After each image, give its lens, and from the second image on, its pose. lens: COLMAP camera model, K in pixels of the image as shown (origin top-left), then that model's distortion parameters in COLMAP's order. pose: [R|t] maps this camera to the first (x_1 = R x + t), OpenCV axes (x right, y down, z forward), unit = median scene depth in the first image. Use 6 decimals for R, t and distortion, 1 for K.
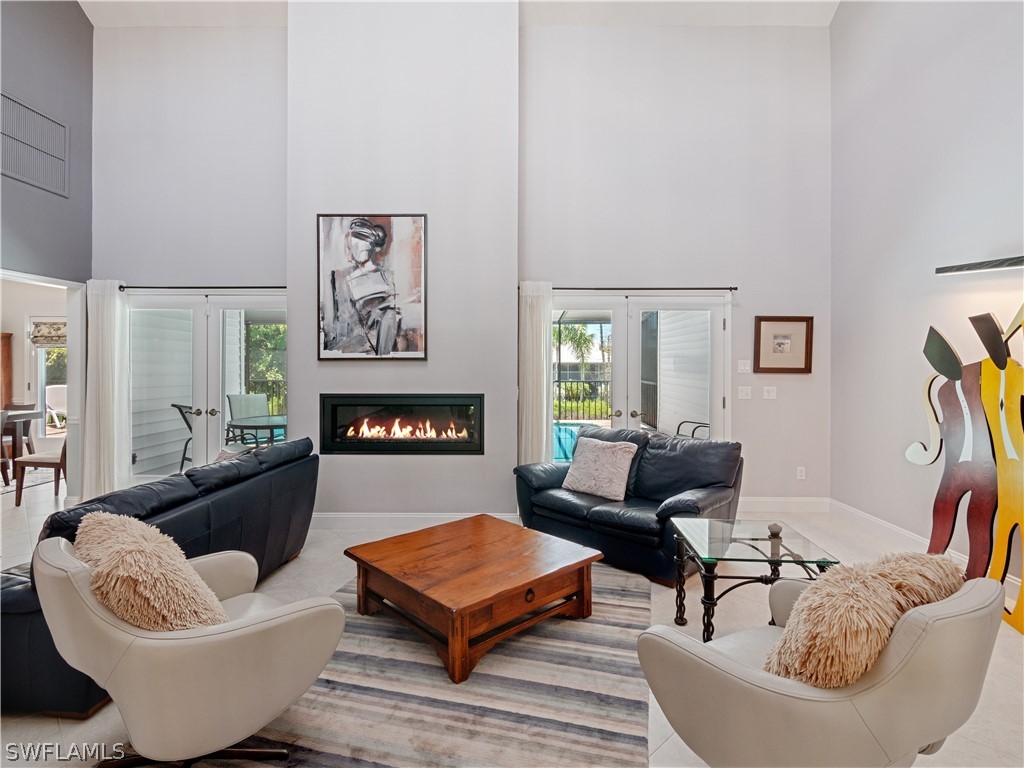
lens RADIAL K [[520.5, 0, 512.4], [0, 520.5, 364.9], [0, 0, 1]] dist [-0.001757, -0.001540]
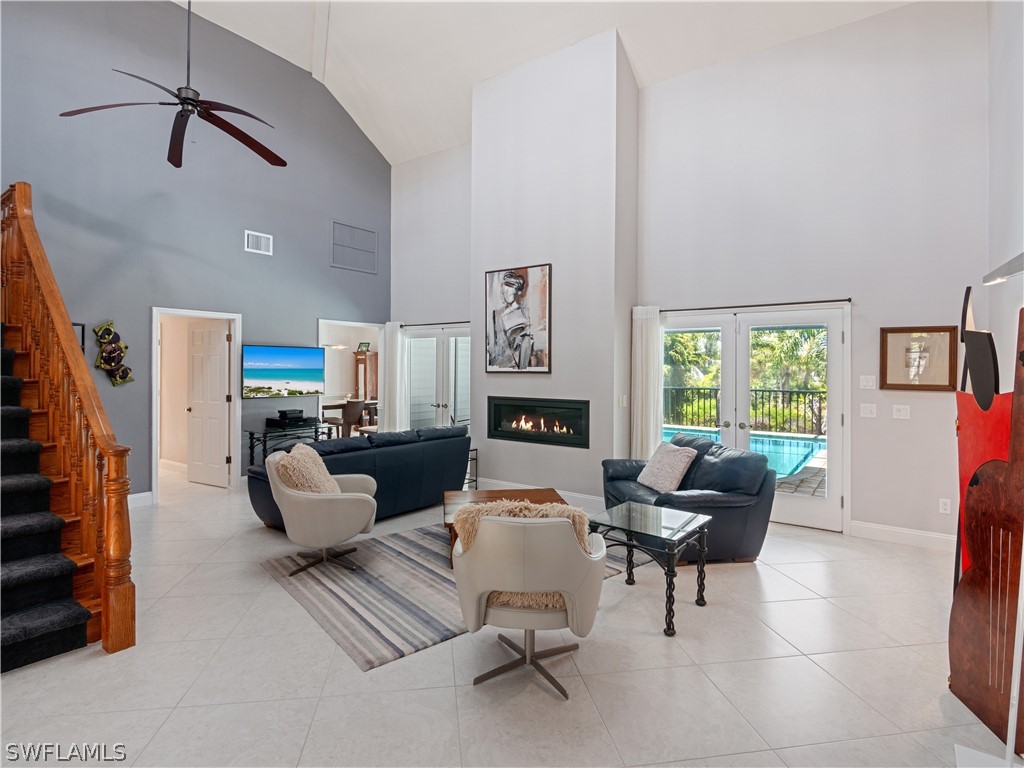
lens RADIAL K [[520.5, 0, 512.4], [0, 520.5, 364.9], [0, 0, 1]] dist [-0.001757, -0.001540]
pose [[0.820429, -0.000205, -0.571748, 0.515000], [-0.004206, 0.999971, -0.006394, -0.021786], [0.571733, 0.007650, 0.820404, -0.143029]]
